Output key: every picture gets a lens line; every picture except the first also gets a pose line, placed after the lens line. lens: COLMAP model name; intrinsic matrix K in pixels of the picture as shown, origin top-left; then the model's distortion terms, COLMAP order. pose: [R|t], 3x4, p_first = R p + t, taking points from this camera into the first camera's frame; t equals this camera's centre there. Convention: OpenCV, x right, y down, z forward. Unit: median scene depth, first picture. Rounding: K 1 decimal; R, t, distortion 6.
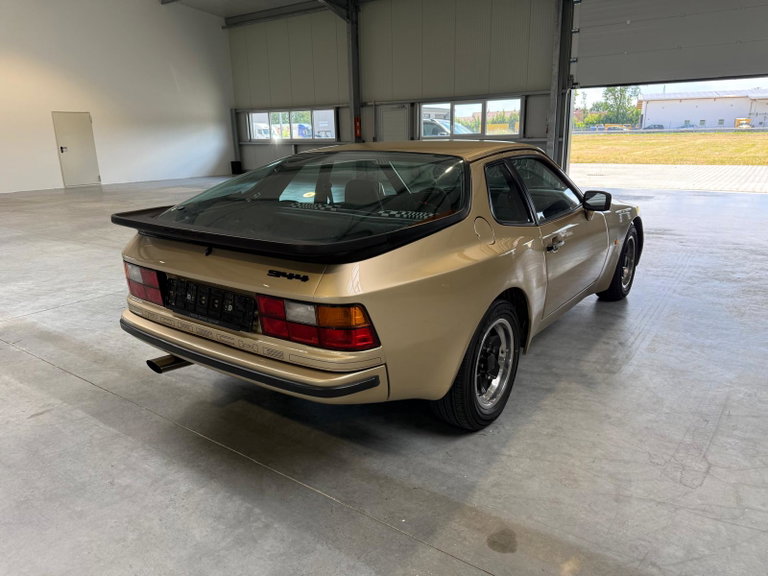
lens RADIAL K [[541.6, 0, 386.4], [0, 541.6, 284.4], [0, 0, 1]] dist [0.034038, -0.041889]
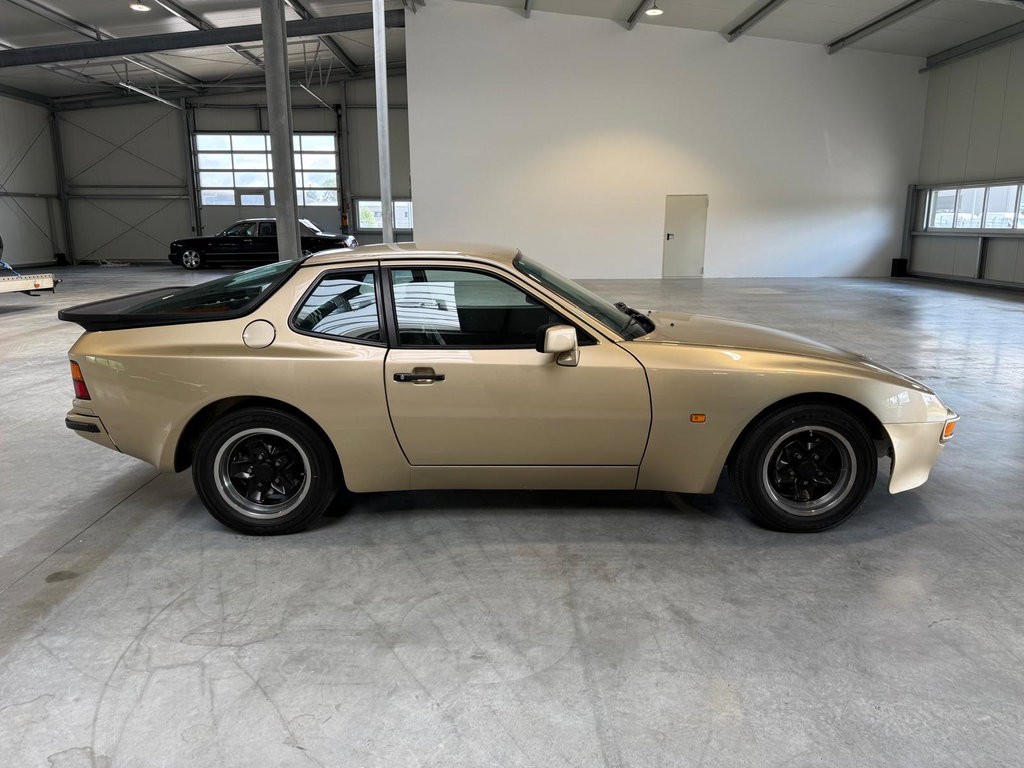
lens RADIAL K [[722.2, 0, 515.2], [0, 722.2, 379.3], [0, 0, 1]] dist [0.034038, -0.041889]
pose [[0.604406, 0.181588, -0.775706, 0.852684], [-0.218929, 0.974049, 0.057437, -0.111077], [0.766005, 0.135109, 0.628476, 0.304896]]
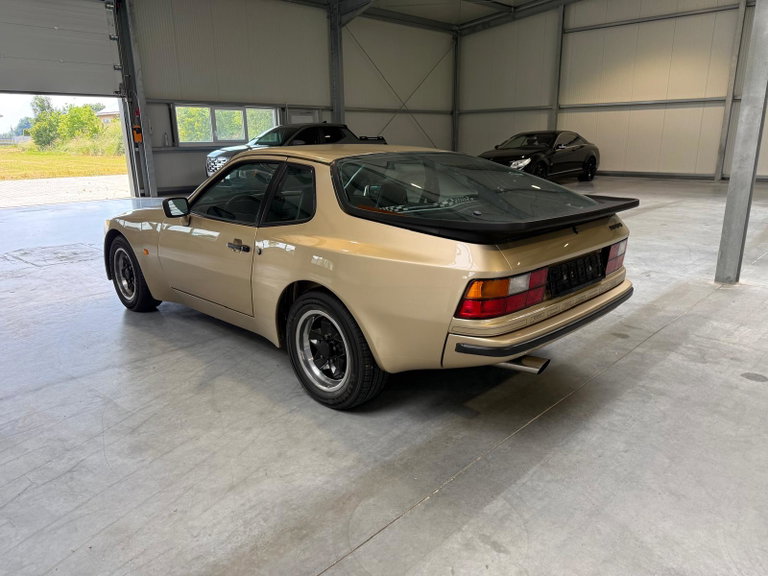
lens RADIAL K [[541.6, 0, 386.4], [0, 541.6, 284.4], [0, 0, 1]] dist [0.034038, -0.041889]
pose [[0.148162, -0.238438, 0.959789, -0.790134], [0.270641, 0.943228, 0.192545, -0.146570], [-0.951210, 0.231231, 0.204282, 0.595379]]
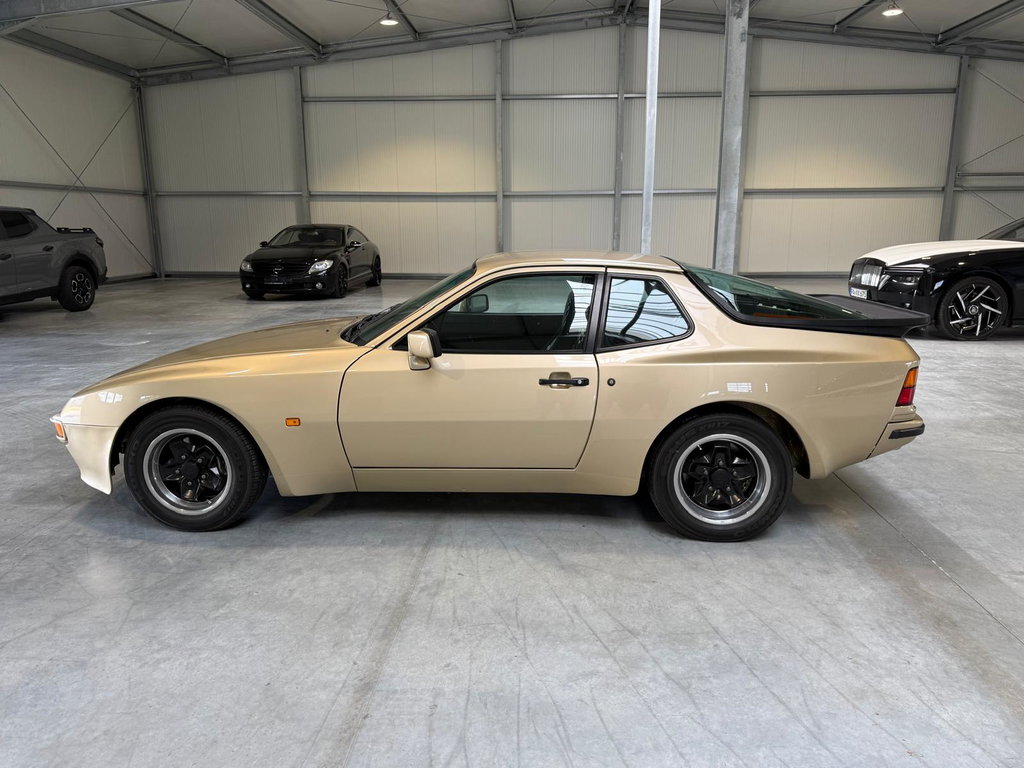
lens RADIAL K [[716.6, 0, 512.0], [0, 716.6, 384.0], [0, 0, 1]] dist [0.054187, -0.073084]
pose [[-0.528582, -0.159556, 0.833752, -0.706514], [0.238089, 0.914888, 0.326027, -0.363691], [-0.814810, 0.370839, -0.445605, 1.302387]]
